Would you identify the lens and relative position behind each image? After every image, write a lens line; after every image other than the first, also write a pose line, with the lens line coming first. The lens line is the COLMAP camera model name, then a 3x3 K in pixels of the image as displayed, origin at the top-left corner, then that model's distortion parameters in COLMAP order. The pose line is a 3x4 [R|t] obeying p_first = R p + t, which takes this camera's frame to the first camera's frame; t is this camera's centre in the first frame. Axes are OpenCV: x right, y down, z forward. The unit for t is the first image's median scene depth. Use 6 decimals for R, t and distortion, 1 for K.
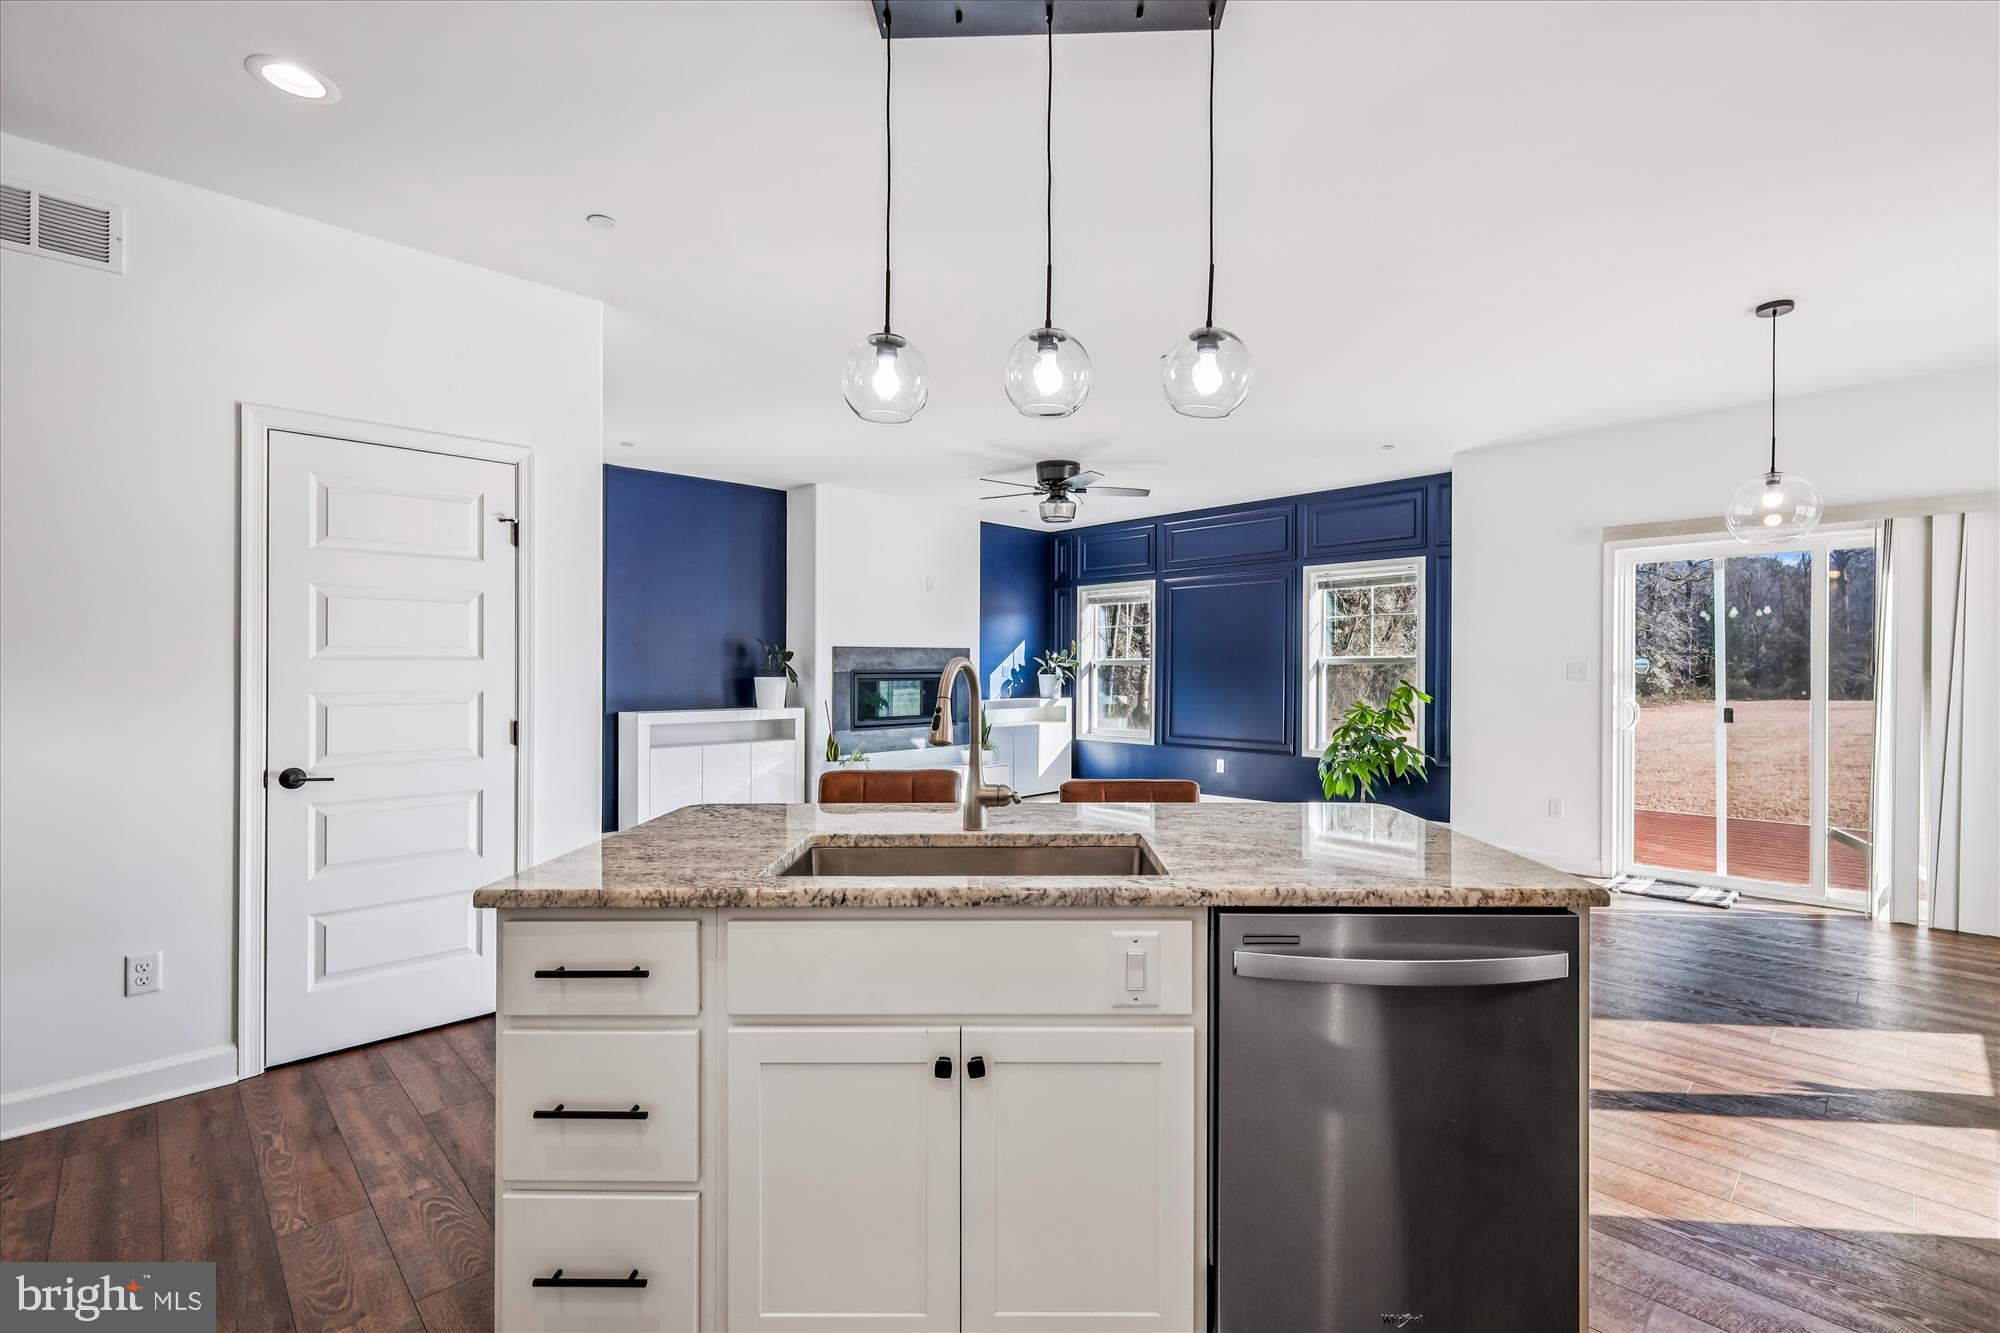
lens RADIAL K [[901.9, 0, 1000.0], [0, 901.9, 666.5], [0, 0, 1]] dist [-0.003760, -0.000402]
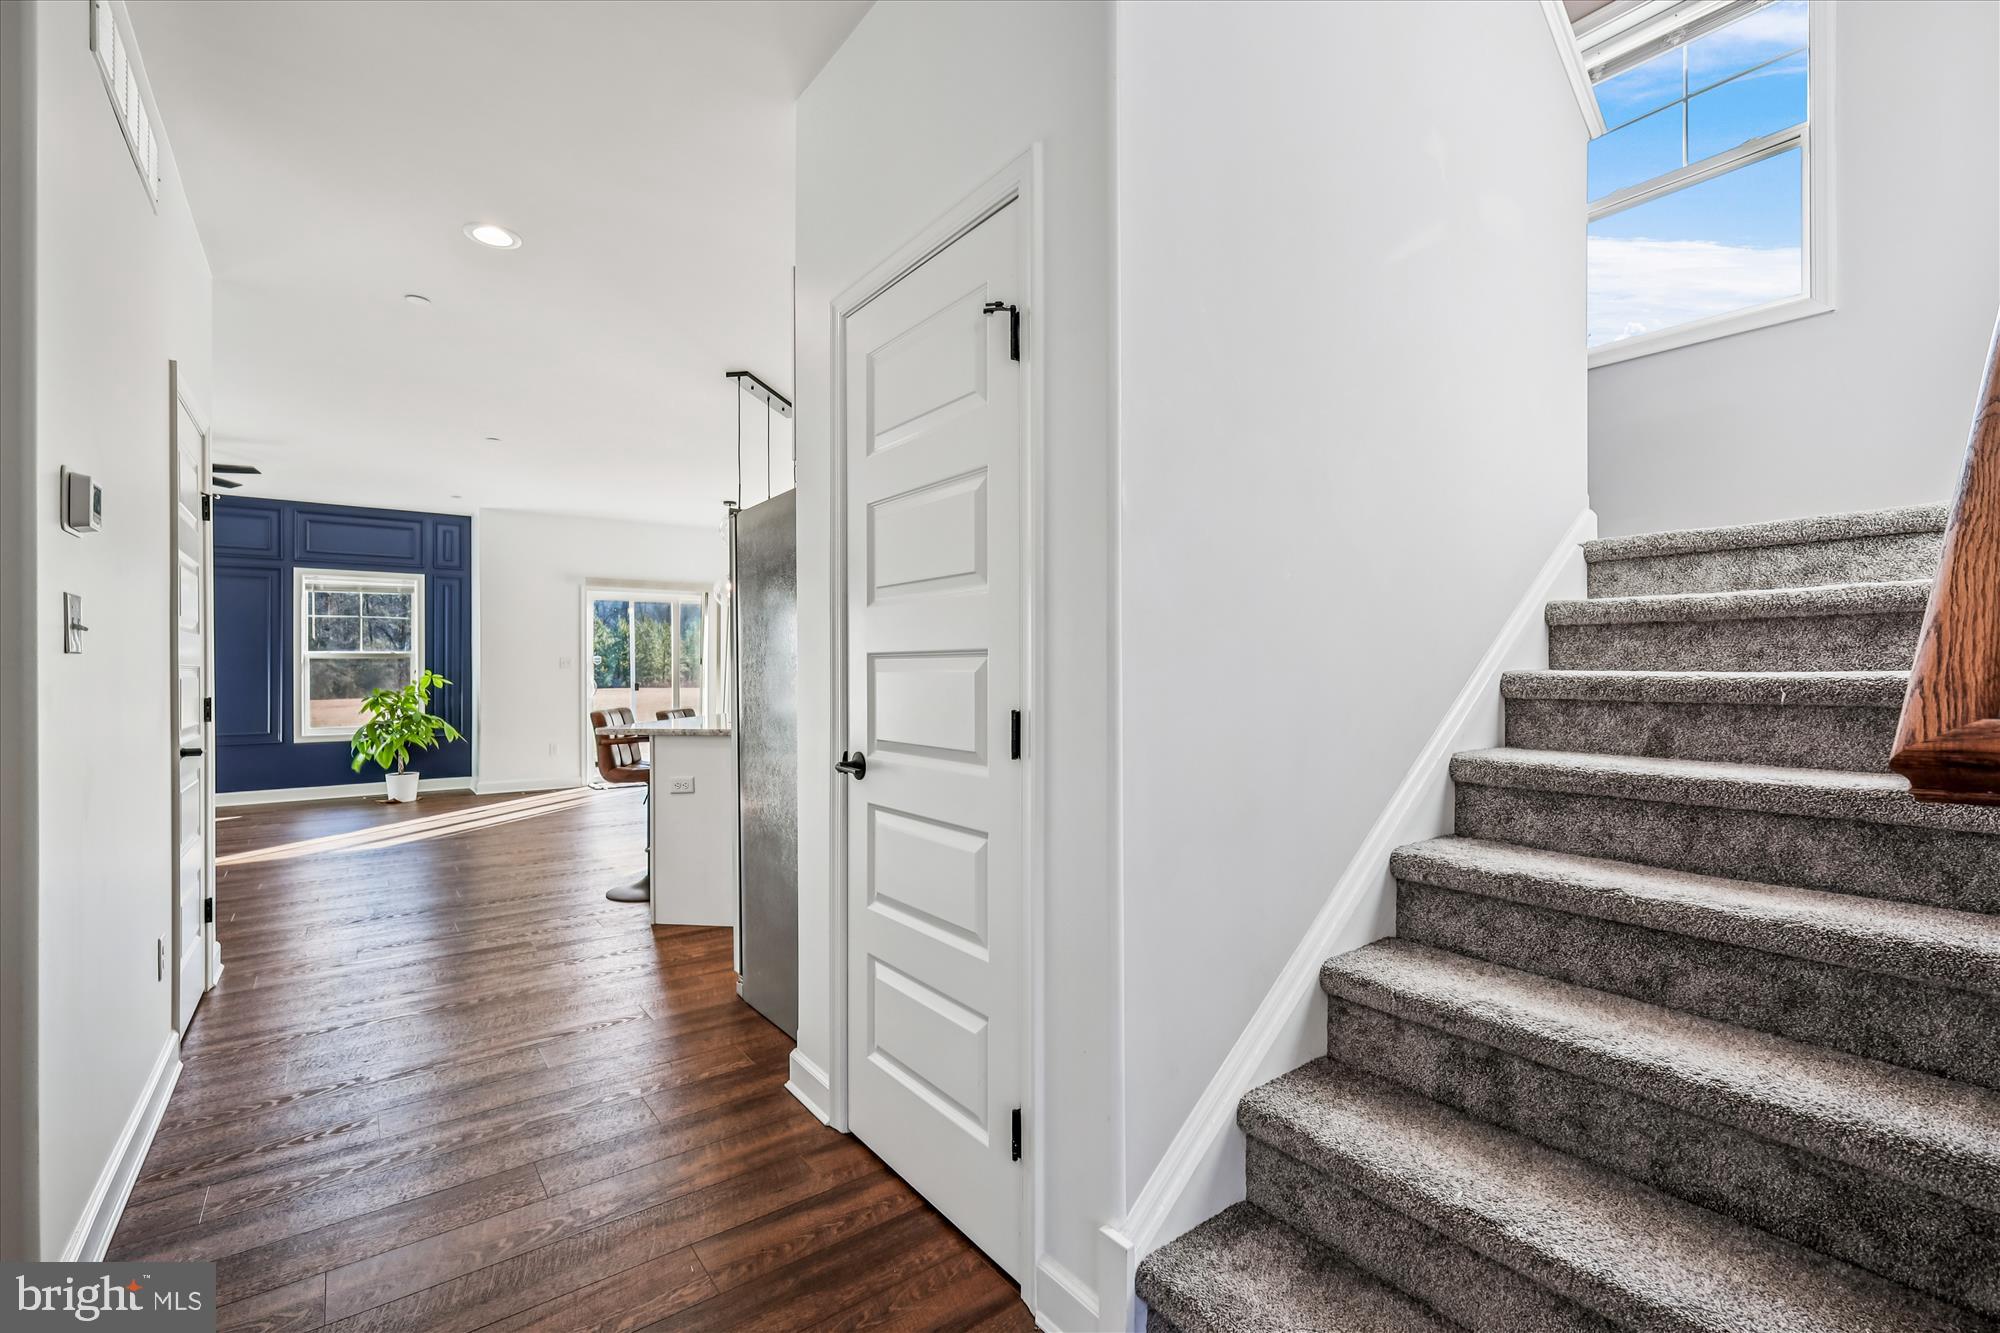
lens RADIAL K [[879.9, 0, 1000.0], [0, 879.9, 666.5], [0, 0, 1]] dist [0.002653, 0.000159]
pose [[0.154261, -0.003830, 0.988023, -0.644005], [0.008053, 0.999964, 0.002619, 0.009704], [-0.987997, 0.007552, 0.154286, 0.009632]]
